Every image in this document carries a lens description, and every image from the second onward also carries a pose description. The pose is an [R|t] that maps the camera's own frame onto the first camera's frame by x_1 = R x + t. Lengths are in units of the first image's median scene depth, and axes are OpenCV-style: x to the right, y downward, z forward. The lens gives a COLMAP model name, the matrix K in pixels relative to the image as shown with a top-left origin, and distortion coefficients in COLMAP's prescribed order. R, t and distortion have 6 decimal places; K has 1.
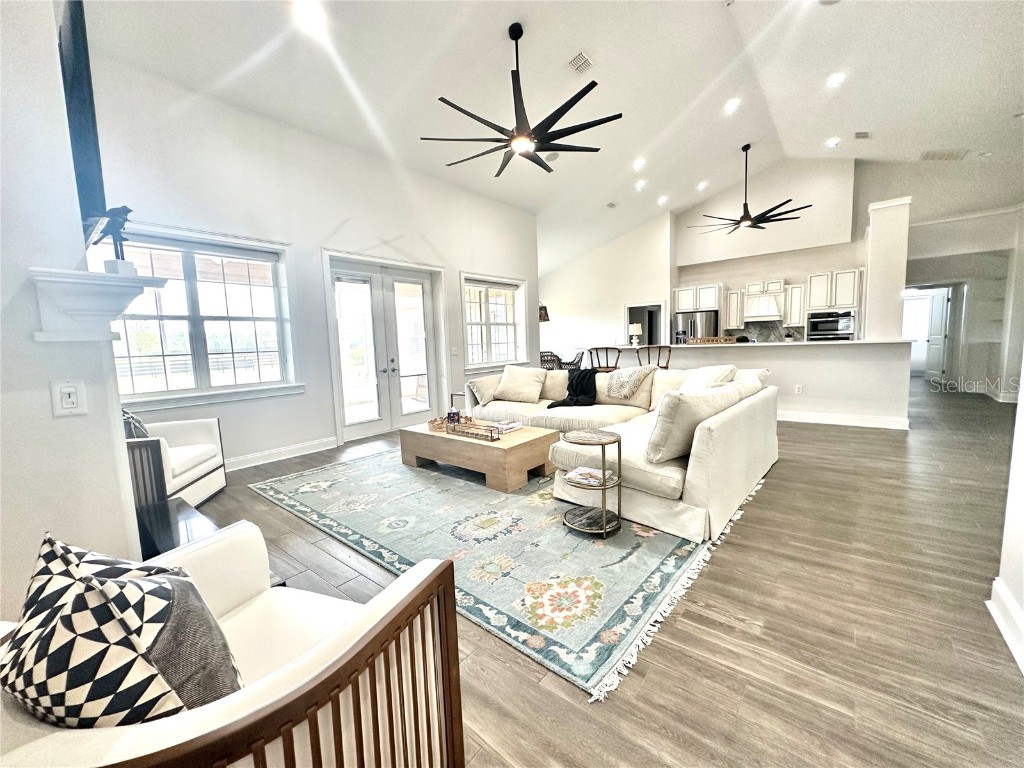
lens RADIAL K [[408.0, 0, 514.6], [0, 408.0, 384.0], [0, 0, 1]] dist [0.000155, -0.000211]
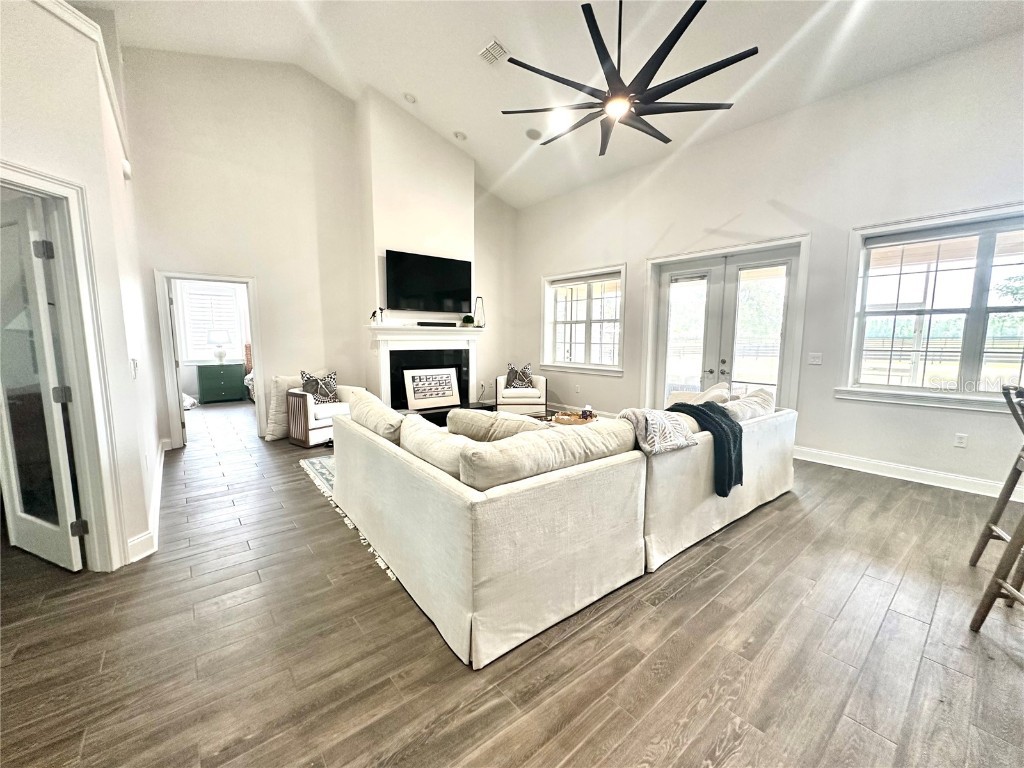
lens RADIAL K [[408.0, 0, 514.6], [0, 408.0, 384.0], [0, 0, 1]] dist [0.000155, -0.000211]
pose [[-0.191343, 0.132376, -0.972556, 0.738881], [-0.116308, 0.980824, 0.156384, -0.107805], [0.974608, 0.143039, -0.172277, 0.810400]]
